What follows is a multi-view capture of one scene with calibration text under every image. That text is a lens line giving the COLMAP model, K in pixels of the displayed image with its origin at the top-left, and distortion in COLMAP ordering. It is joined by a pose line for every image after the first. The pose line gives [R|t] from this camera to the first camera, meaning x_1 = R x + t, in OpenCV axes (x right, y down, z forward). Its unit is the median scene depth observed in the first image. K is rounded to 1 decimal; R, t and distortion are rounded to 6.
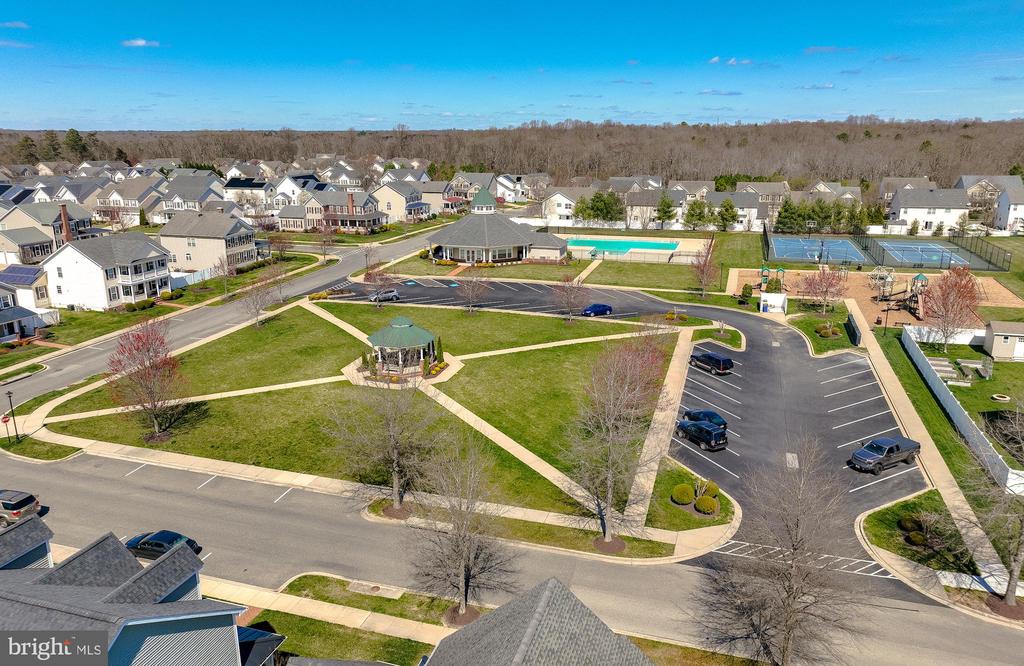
lens RADIAL K [[720.8, 0, 512.0], [0, 720.8, 333.0], [0, 0, 1]] dist [0.008179, 0.004794]
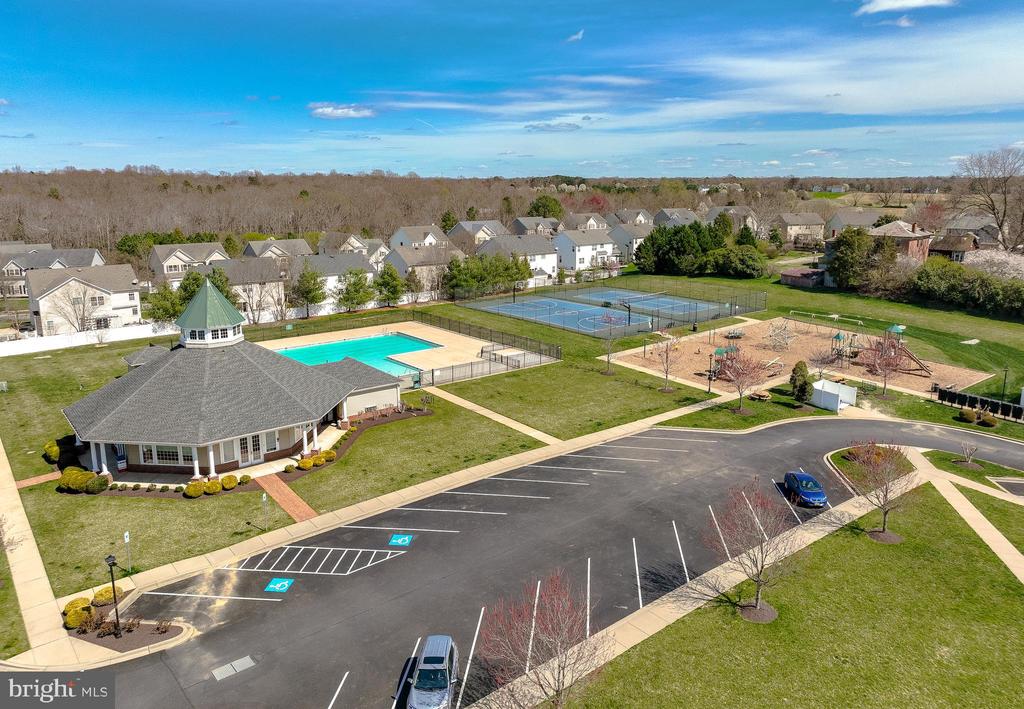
lens RADIAL K [[732.4, 0, 508.0], [0, 732.4, 326.1], [0, 0, 1]] dist [0.011570, 0.002322]
pose [[0.551598, -0.155813, 0.819428, -0.244543], [0.222763, 0.974234, 0.035297, -0.124651], [-0.803814, 0.163068, 0.572094, 0.497658]]
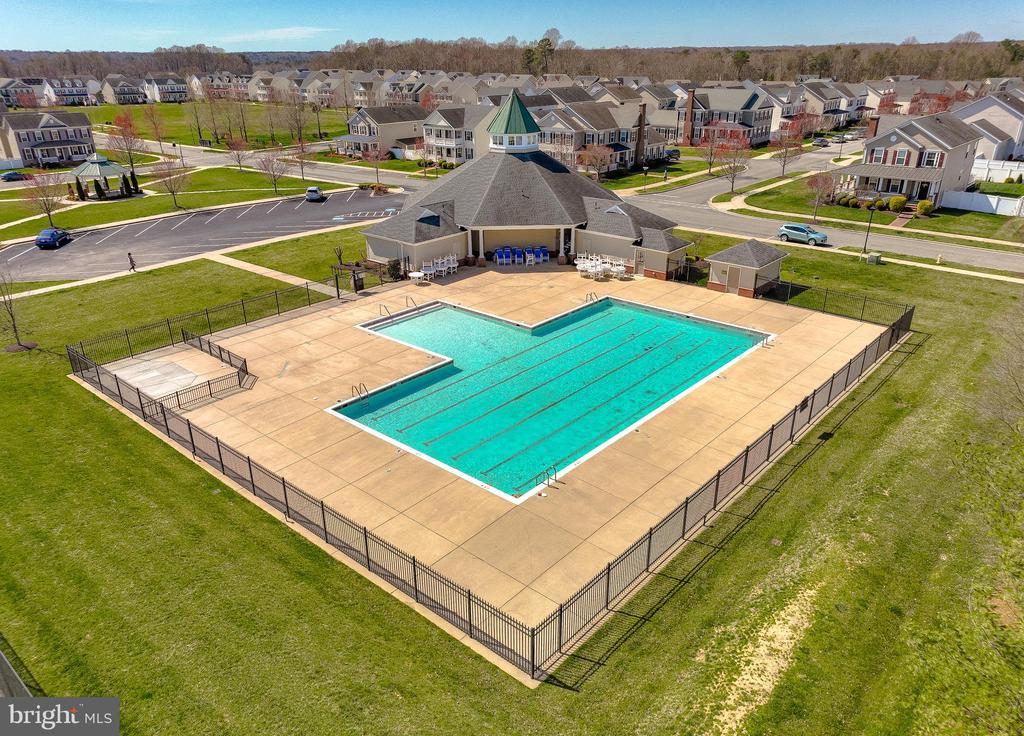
lens RADIAL K [[736.8, 0, 498.9], [0, 736.8, 364.7], [0, 0, 1]] dist [-0.000488, 0.030788]
pose [[-0.409694, 0.364990, -0.836022, 0.356005], [-0.236918, 0.842445, 0.483897, -0.231664], [0.880920, 0.396318, -0.258672, 0.963767]]
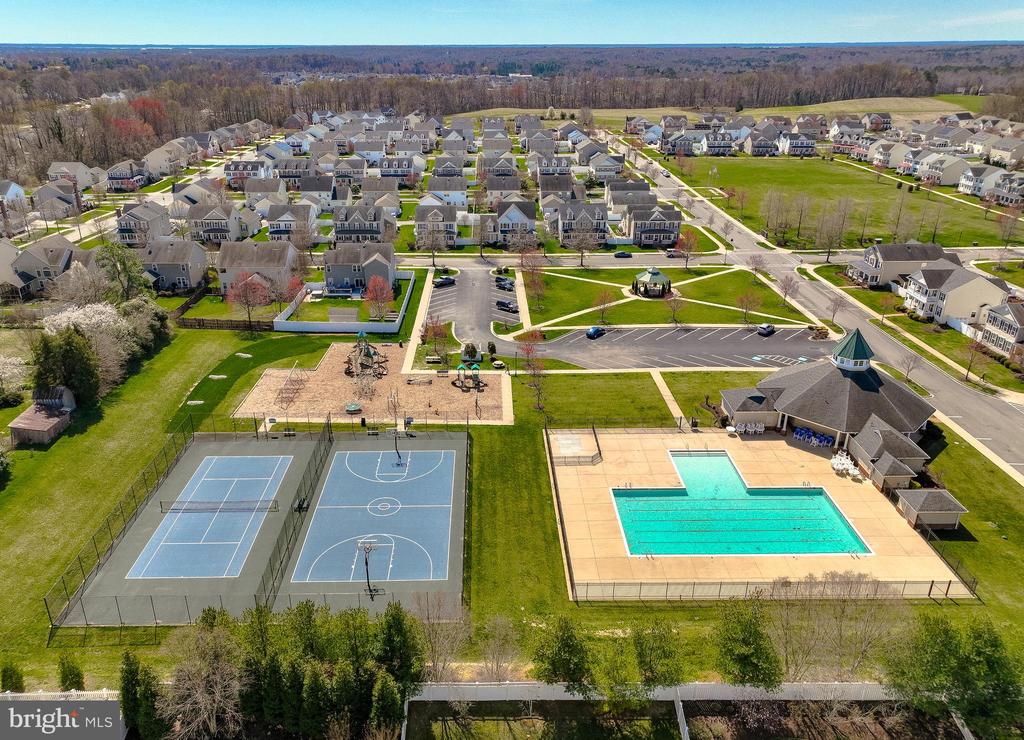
lens RADIAL K [[736.8, 0, 498.9], [0, 736.8, 366.7], [0, 0, 1]] dist [-0.000488, 0.030788]
pose [[-0.948321, 0.131380, -0.288837, 0.409209], [-0.080385, 0.781099, 0.619211, -0.482176], [0.306963, 0.610429, -0.730171, 1.168695]]
